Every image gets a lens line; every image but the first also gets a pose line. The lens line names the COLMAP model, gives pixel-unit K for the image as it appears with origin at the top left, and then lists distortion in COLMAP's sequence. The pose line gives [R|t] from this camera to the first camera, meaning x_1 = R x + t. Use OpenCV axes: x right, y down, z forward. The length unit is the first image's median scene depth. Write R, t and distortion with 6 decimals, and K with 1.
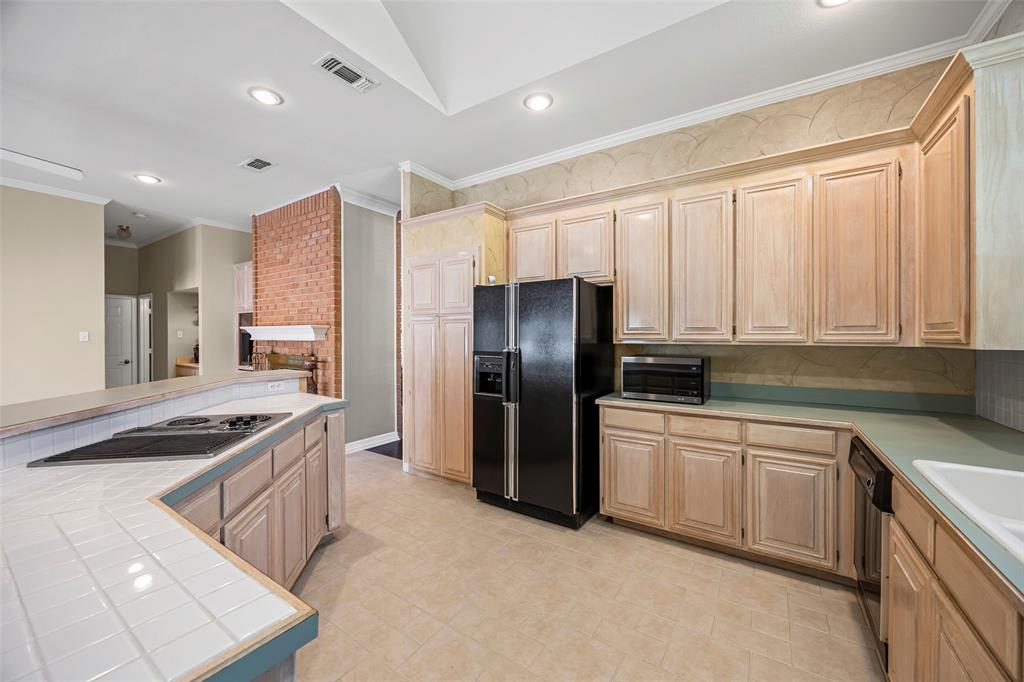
lens RADIAL K [[390.6, 0, 512.5], [0, 390.6, 340.1], [0, 0, 1]] dist [-0.001152, -0.000098]
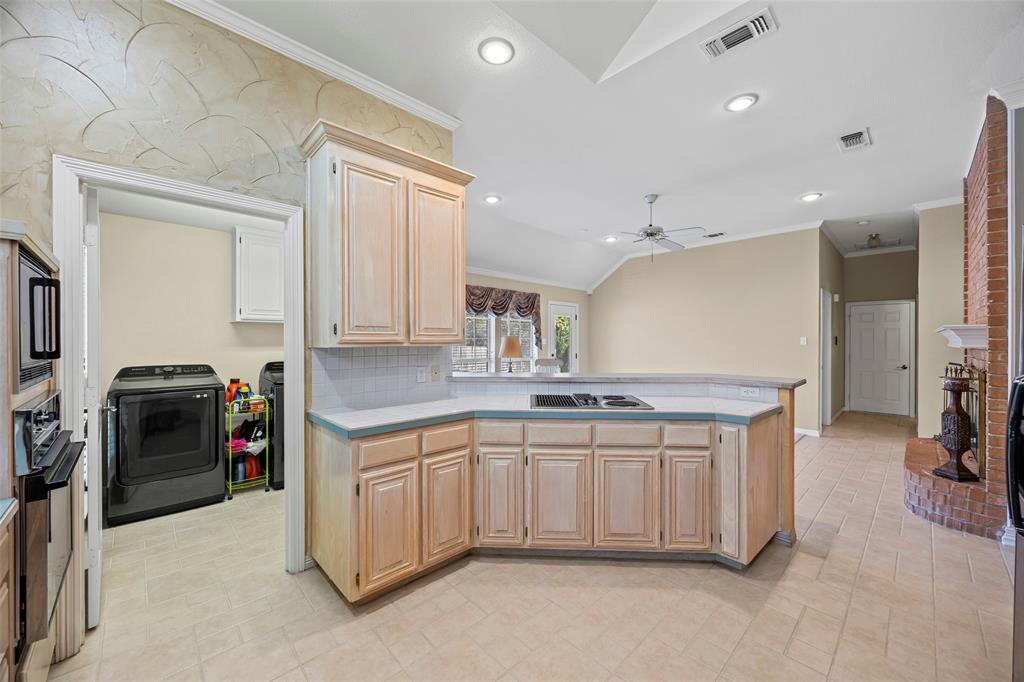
lens RADIAL K [[390.6, 0, 512.5], [0, 390.6, 340.1], [0, 0, 1]] dist [-0.001152, -0.000098]
pose [[-0.218576, 0.000325, -0.975820, 0.400047], [-0.013269, 0.999906, 0.003306, -0.005692], [0.975730, 0.013671, -0.218551, 0.532922]]
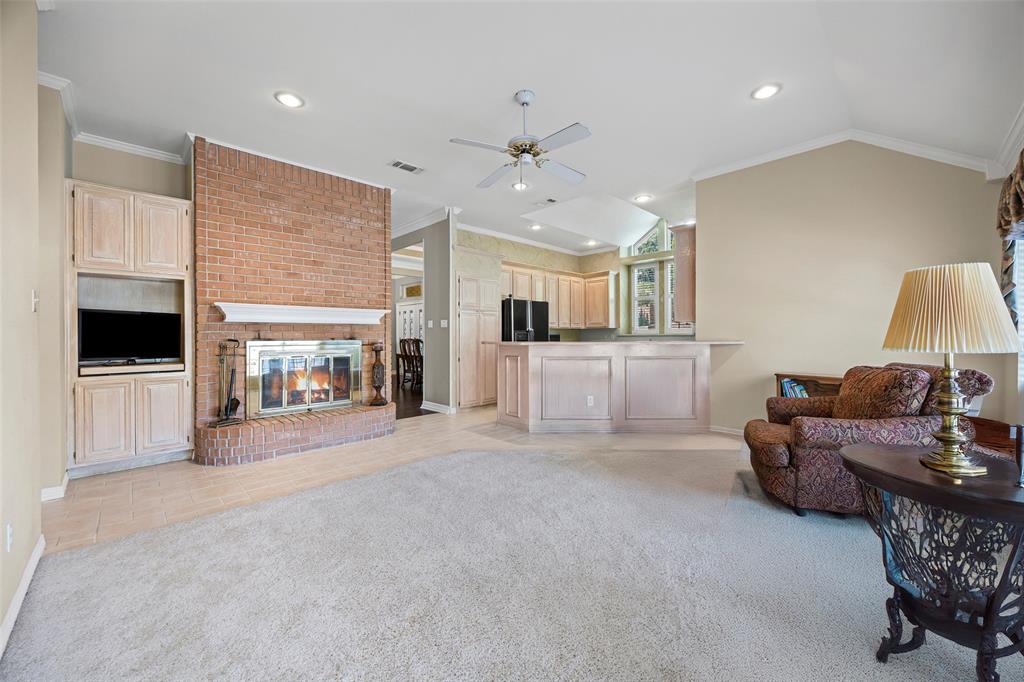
lens RADIAL K [[395.1, 0, 515.7], [0, 395.1, 334.9], [0, 0, 1]] dist [-0.000216, -0.000030]
pose [[0.208733, 0.000730, 0.977972, -1.985860], [0.016428, 0.999856, -0.004253, 0.055503], [-0.977835, 0.016954, 0.208691, 0.532728]]
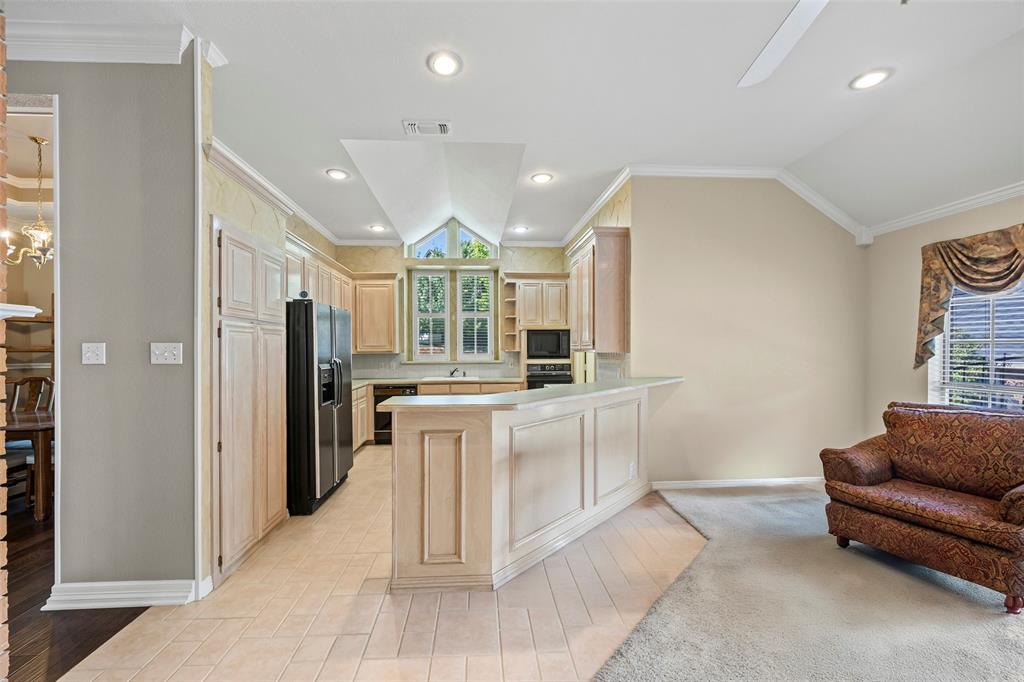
lens RADIAL K [[398.4, 0, 495.6], [0, 398.4, 350.5], [0, 0, 1]] dist [-0.002289, -0.000216]
pose [[-0.593666, 0.000167, 0.804711, -1.143087], [0.014586, 0.999838, 0.010553, -0.011930], [-0.804579, 0.018003, -0.593573, 1.174823]]
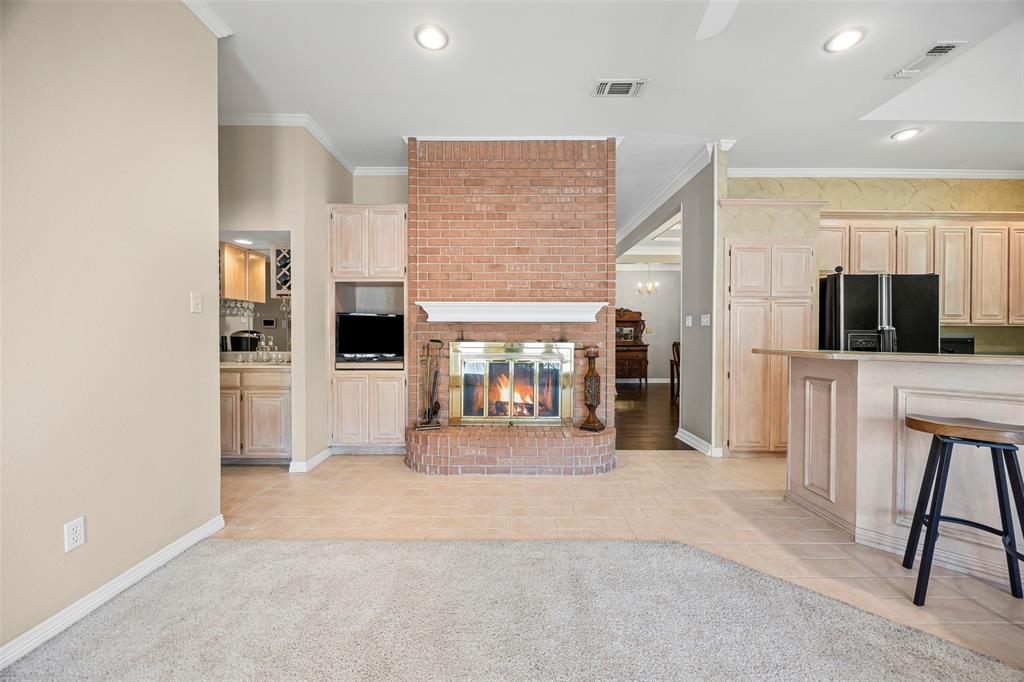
lens RADIAL K [[390.6, 0, 512.5], [0, 390.6, 340.1], [0, 0, 1]] dist [-0.001152, -0.000098]
pose [[0.833535, 0.000057, 0.552467, -1.454570], [0.002886, 0.999986, -0.004456, 0.056207], [-0.552460, 0.005309, 0.833523, 0.553631]]
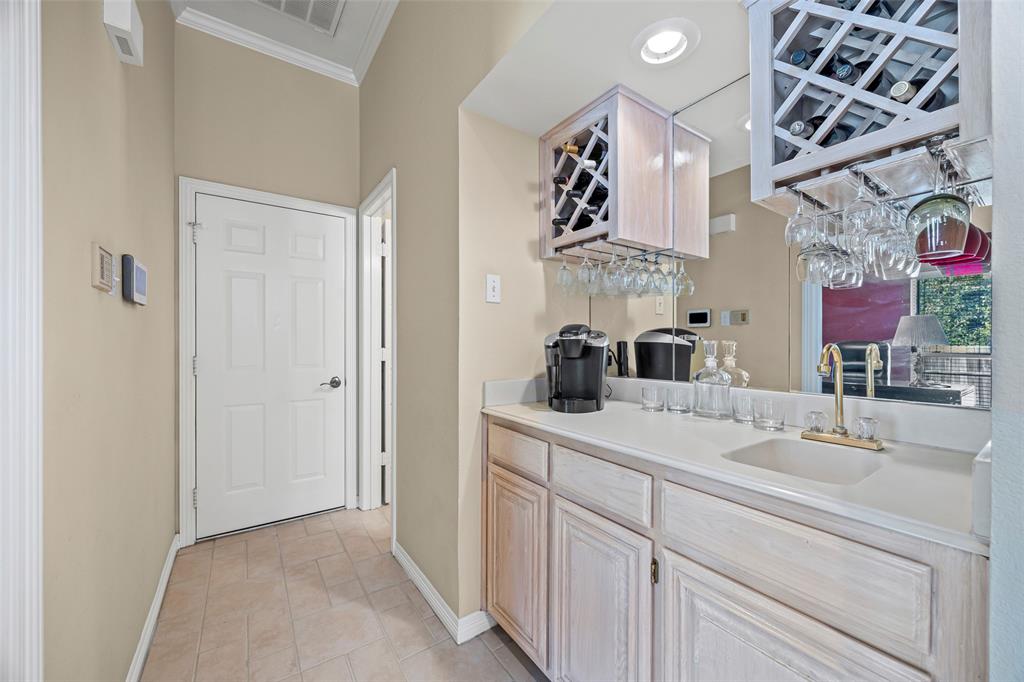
lens RADIAL K [[384.0, 0, 509.6], [0, 384.0, 344.0], [0, 0, 1]] dist [0.000250, 0.000023]
pose [[0.925334, 0.001512, -0.379151, -1.474312], [-0.003932, 0.999977, -0.005608, 0.042552], [0.379133, 0.006680, 0.925318, 1.535552]]
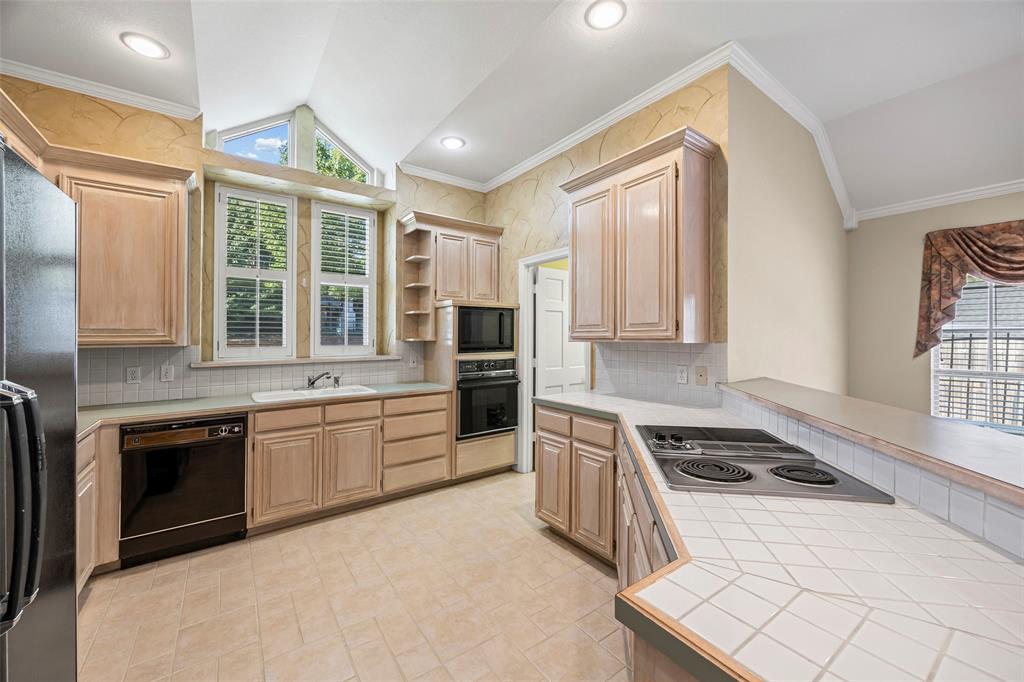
lens RADIAL K [[389.4, 0, 508.9], [0, 389.4, 330.1], [0, 0, 1]] dist [-0.003668, -0.000056]
pose [[-0.934236, 0.008612, 0.356552, -0.344461], [0.008173, 0.999963, -0.002736, -0.012547], [-0.356562, 0.000358, -0.934272, 0.977128]]
